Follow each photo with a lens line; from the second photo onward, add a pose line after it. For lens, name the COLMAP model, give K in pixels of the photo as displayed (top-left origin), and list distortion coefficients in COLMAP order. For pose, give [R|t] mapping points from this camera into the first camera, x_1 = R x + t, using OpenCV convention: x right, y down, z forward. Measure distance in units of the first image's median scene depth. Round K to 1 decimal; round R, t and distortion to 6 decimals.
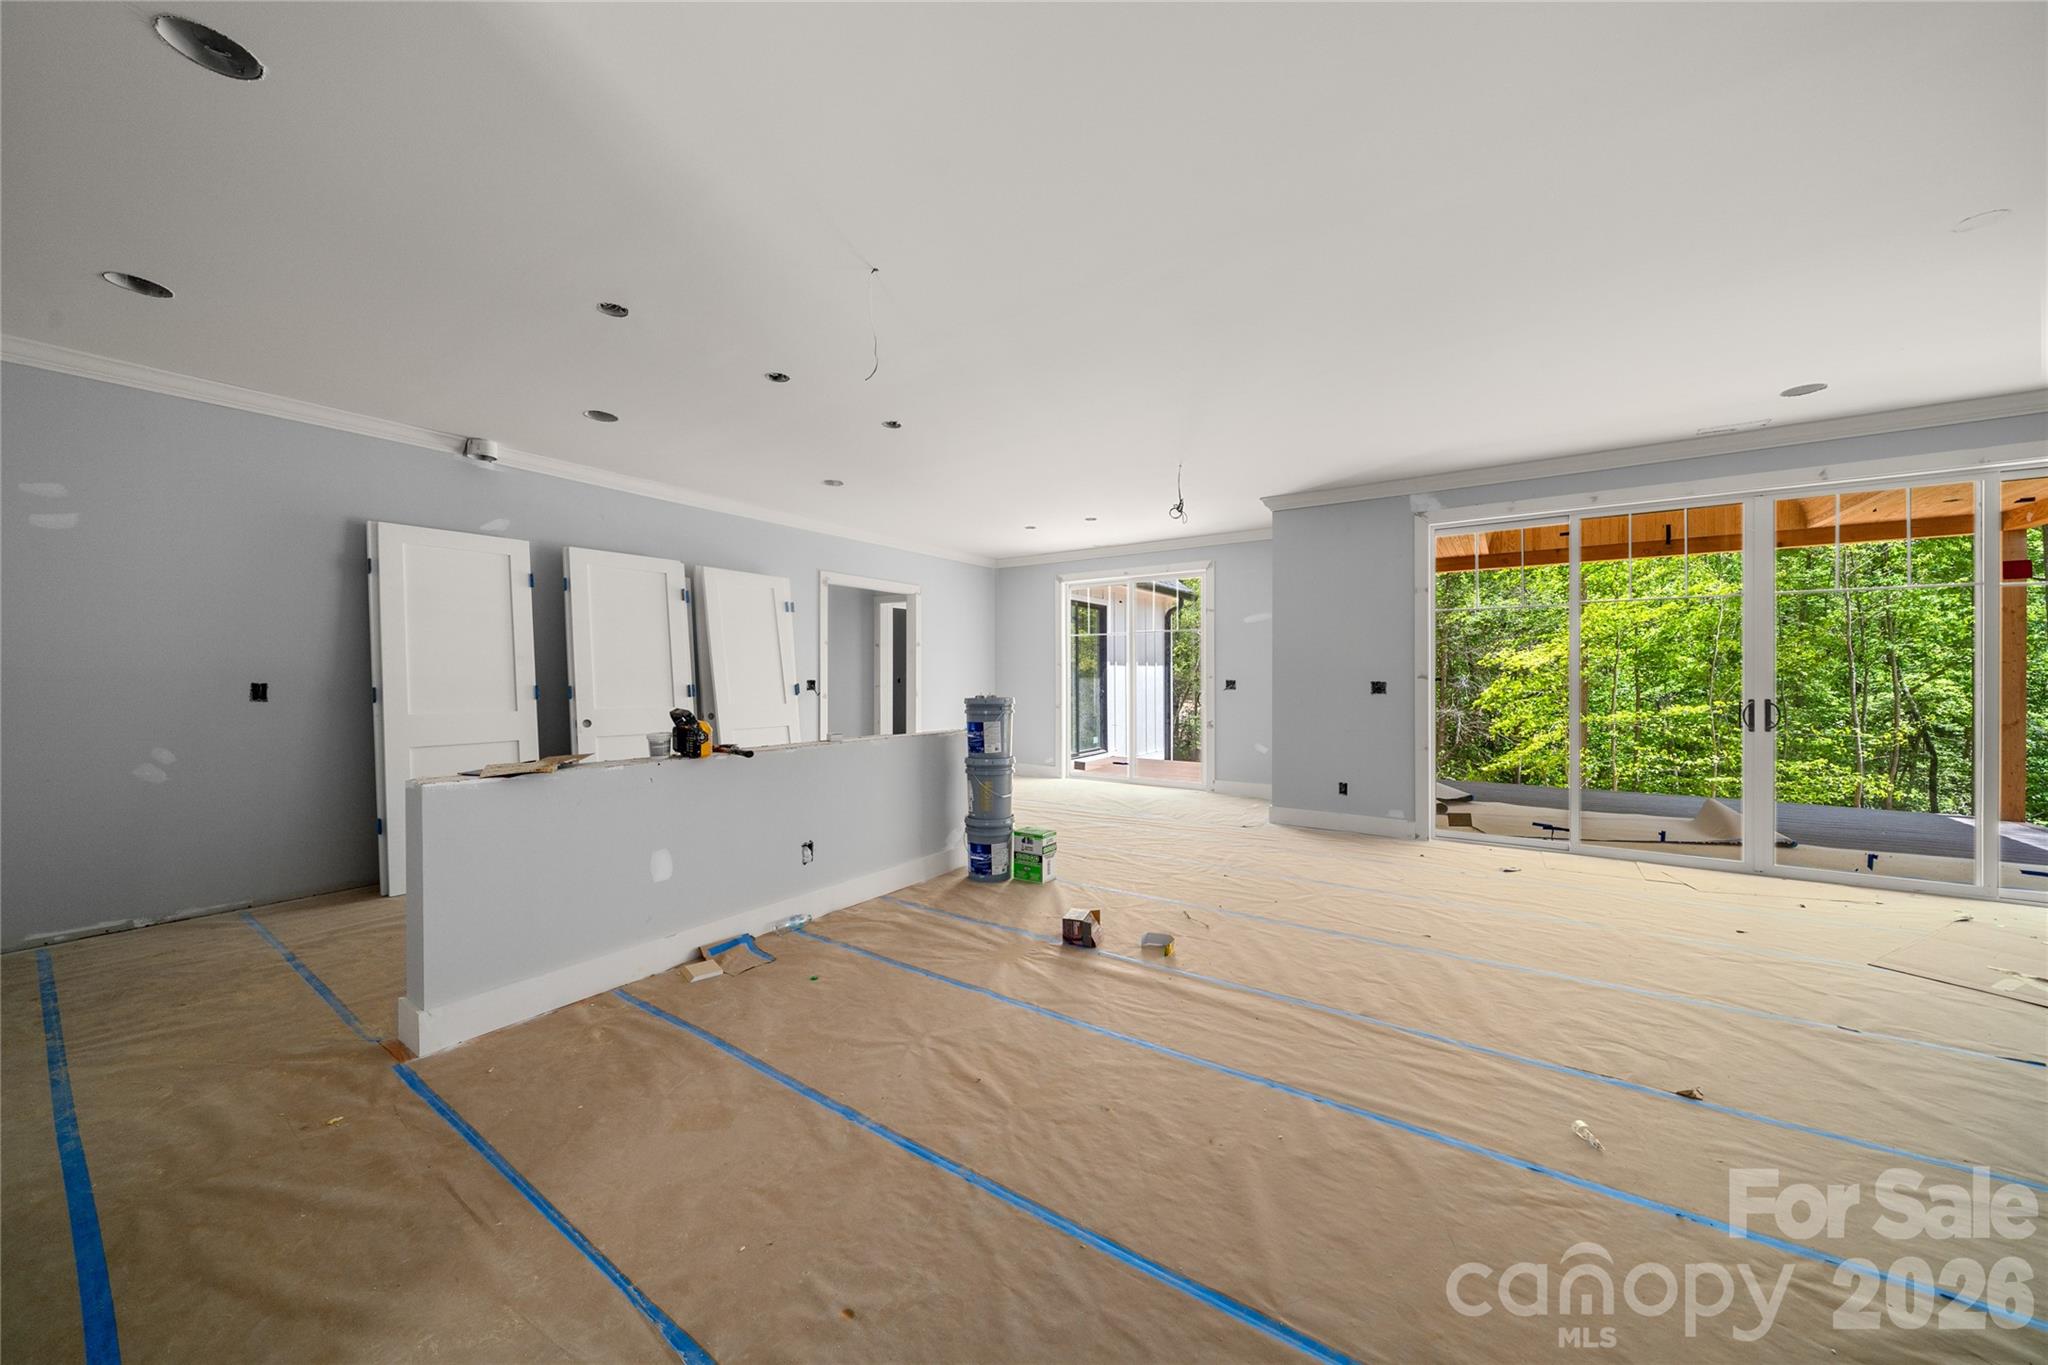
lens RADIAL K [[701.6, 0, 1024.7], [0, 701.6, 680.8], [0, 0, 1]] dist [-0.001547, -0.000085]
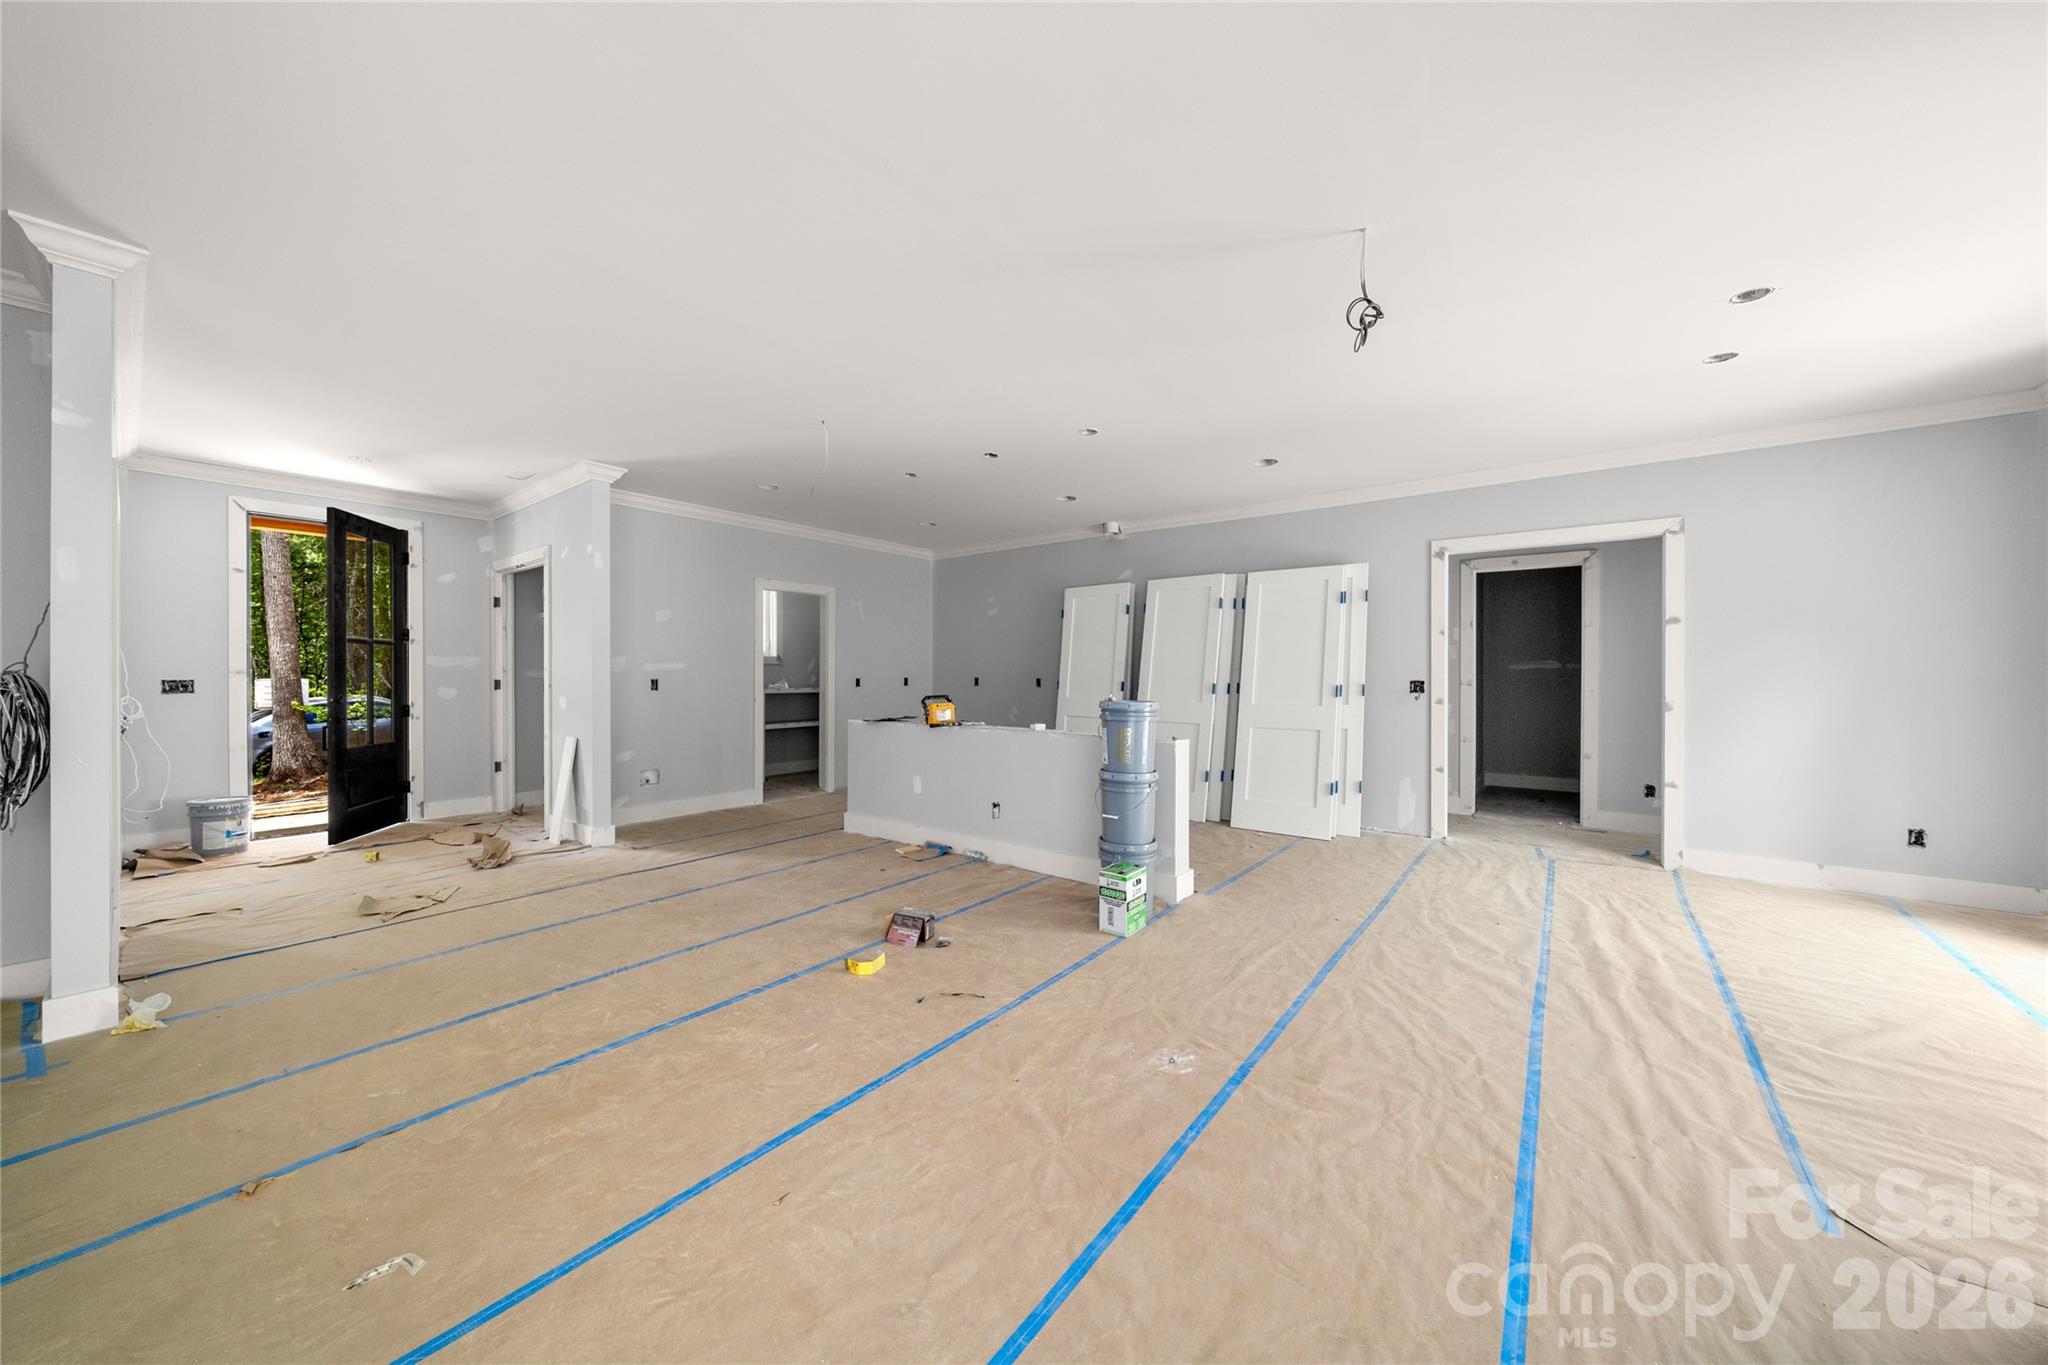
lens RADIAL K [[701.6, 0, 1021.4], [0, 701.6, 682.6], [0, 0, 1]] dist [-0.001547, -0.000085]
pose [[-0.061374, 0.014977, -0.998002, 0.943555], [-0.006280, 0.999862, 0.015391, -0.014741], [0.998095, 0.007212, -0.061272, 1.067490]]
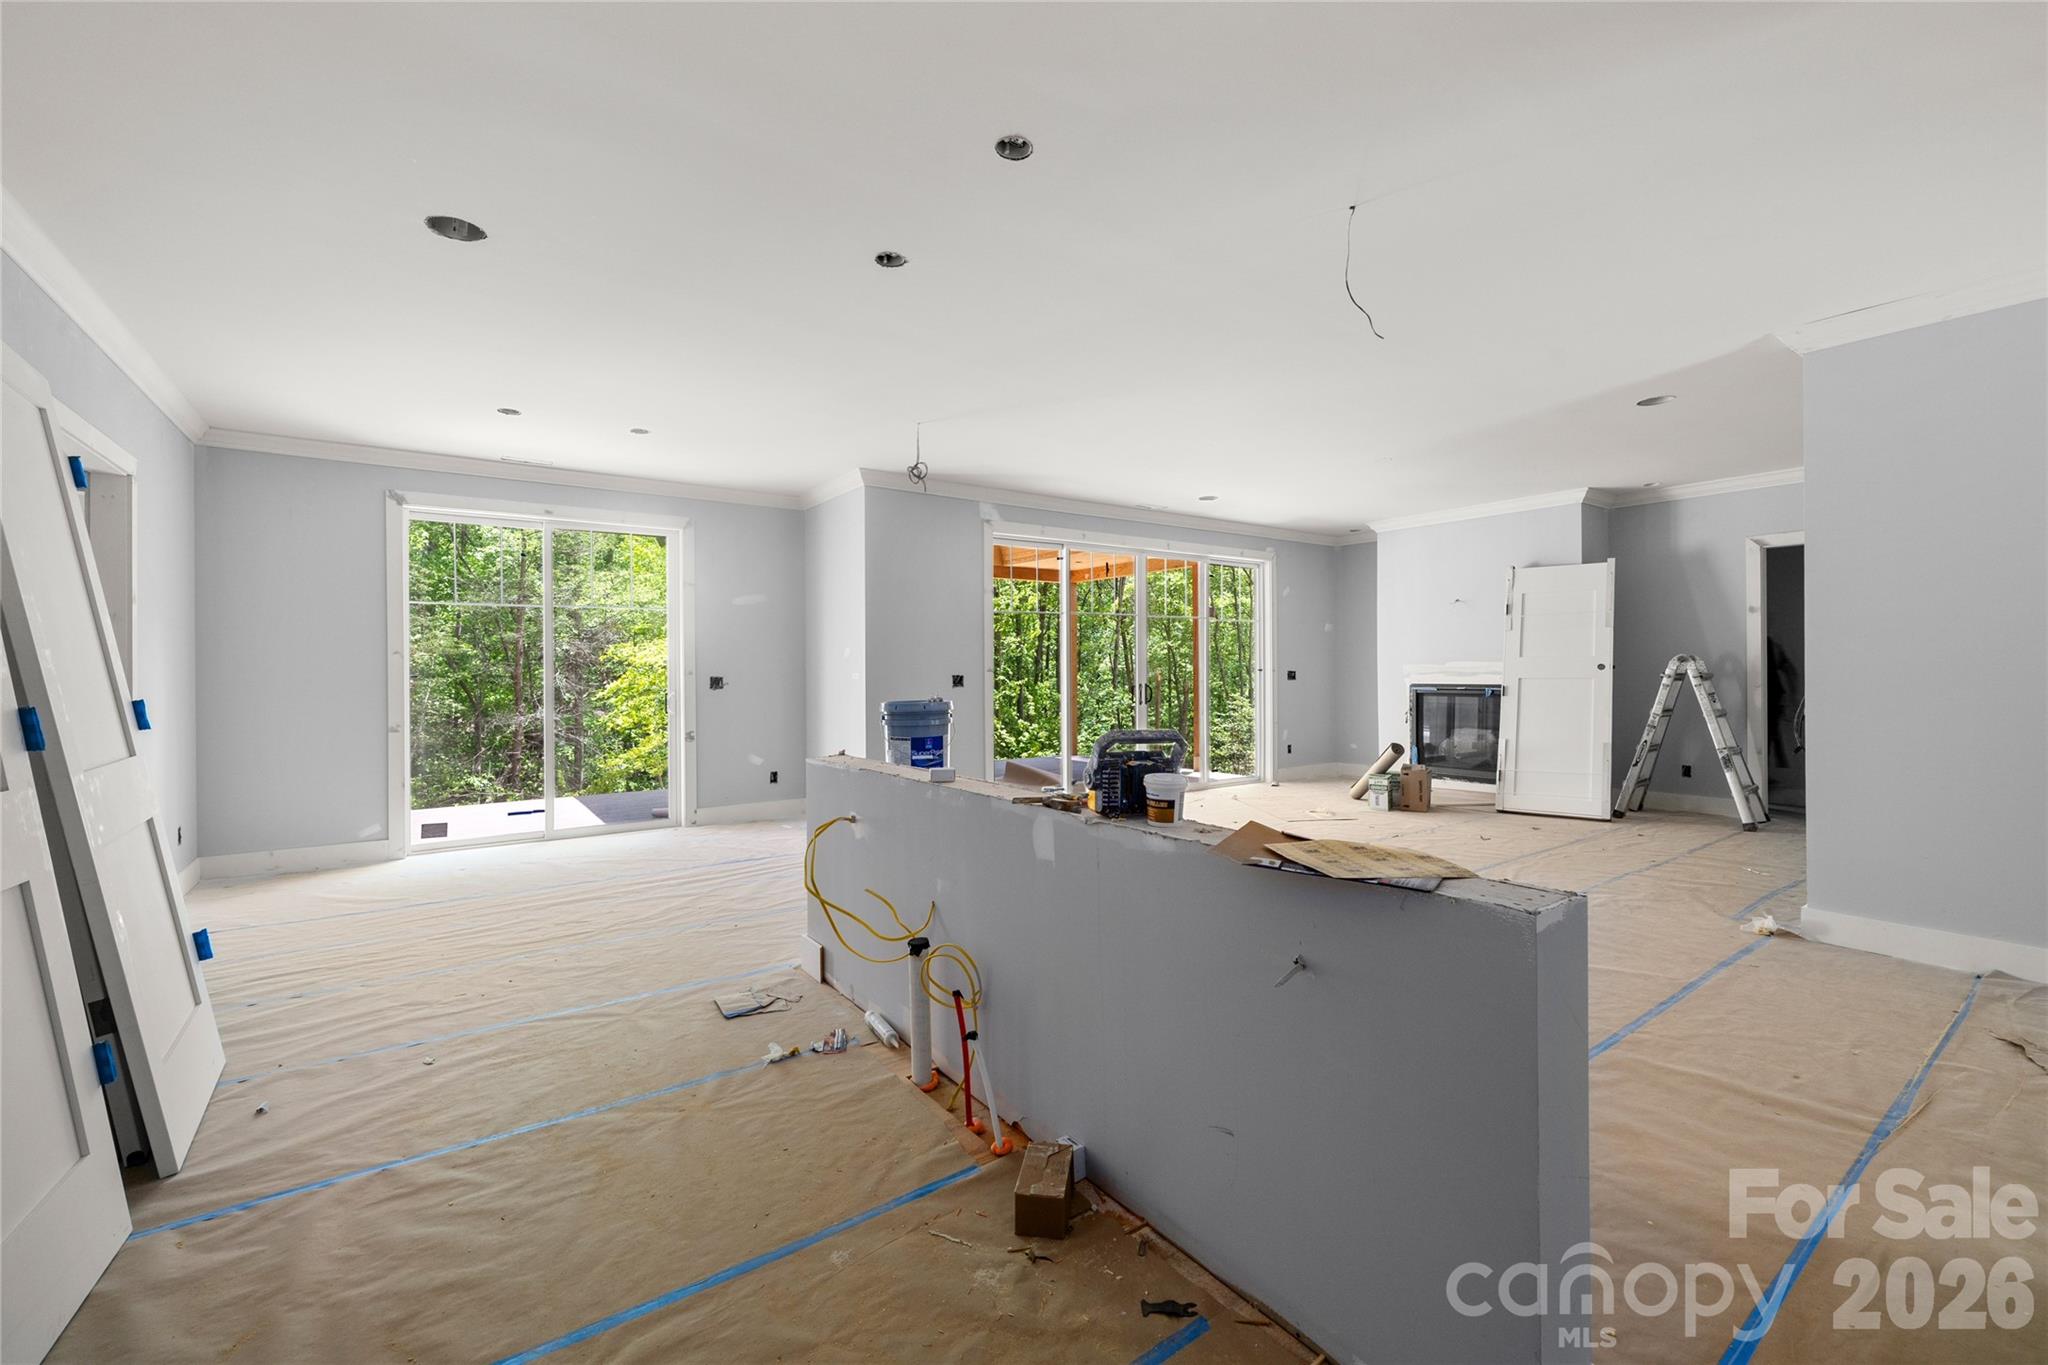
lens RADIAL K [[848.5, 0, 1024.0], [0, 848.5, 672.1], [0, 0, 1]] dist [0.002507, -0.000016]
pose [[0.348603, -0.002355, 0.937268, -0.445699], [0.014309, 0.999894, -0.002809, 0.000962], [-0.937161, 0.014391, 0.348599, 0.333970]]
